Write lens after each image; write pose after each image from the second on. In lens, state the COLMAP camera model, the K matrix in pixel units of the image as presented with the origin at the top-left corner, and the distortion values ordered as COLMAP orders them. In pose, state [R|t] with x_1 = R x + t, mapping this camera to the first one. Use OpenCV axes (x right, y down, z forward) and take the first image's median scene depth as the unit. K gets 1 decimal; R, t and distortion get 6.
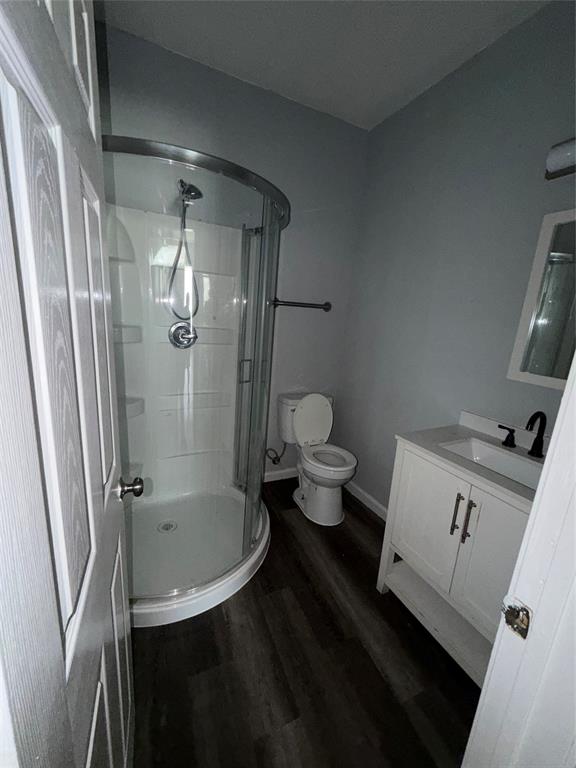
lens RADIAL K [[308.3, 0, 289.9], [0, 308.3, 385.4], [0, 0, 1]] dist [0.000118, 0.001153]
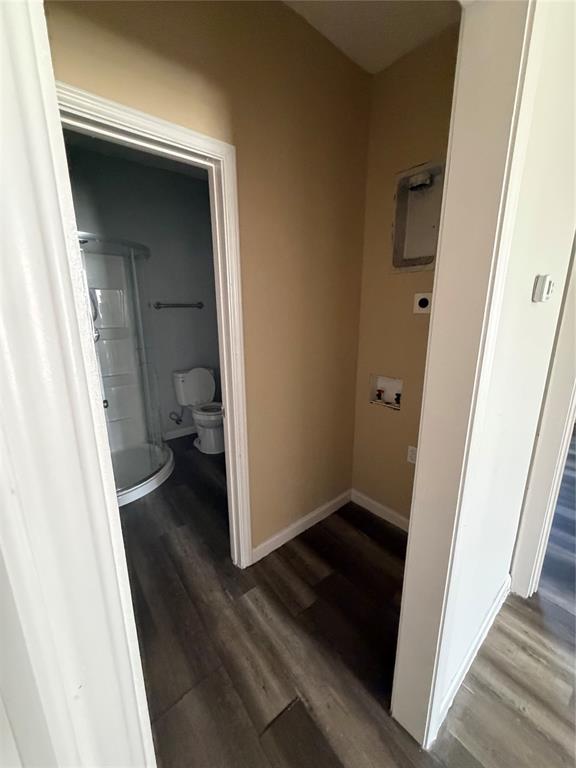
lens RADIAL K [[308.3, 0, 286.1], [0, 308.3, 382.6], [0, 0, 1]] dist [0.000118, 0.001153]
pose [[0.968272, -0.145295, 0.203320, 0.176077], [0.145323, 0.989272, 0.014878, 0.133573], [-0.203301, 0.015141, 0.978999, -0.463316]]
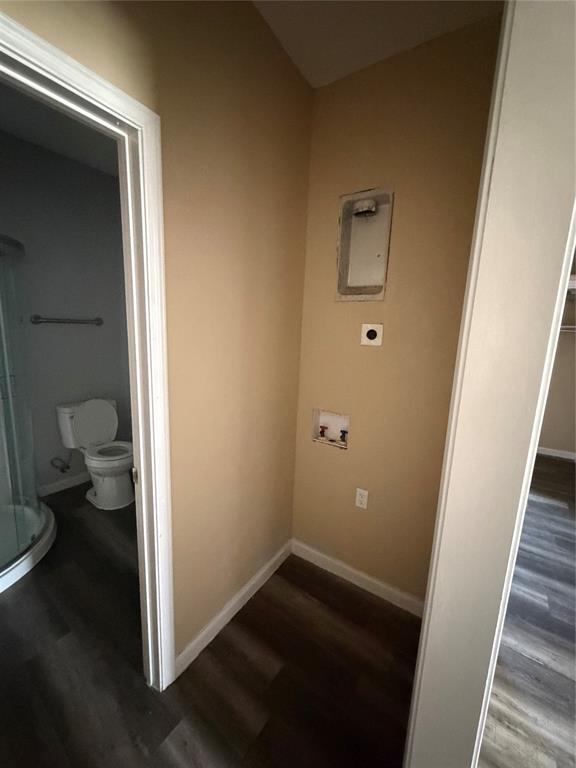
lens RADIAL K [[308.3, 0, 286.5], [0, 308.3, 382.3], [0, 0, 1]] dist [0.000118, 0.001153]
pose [[0.870065, -0.135452, 0.473961, 0.167699], [0.156270, 0.987704, -0.004598, 0.083256], [-0.467511, 0.078066, 0.880534, -0.320519]]
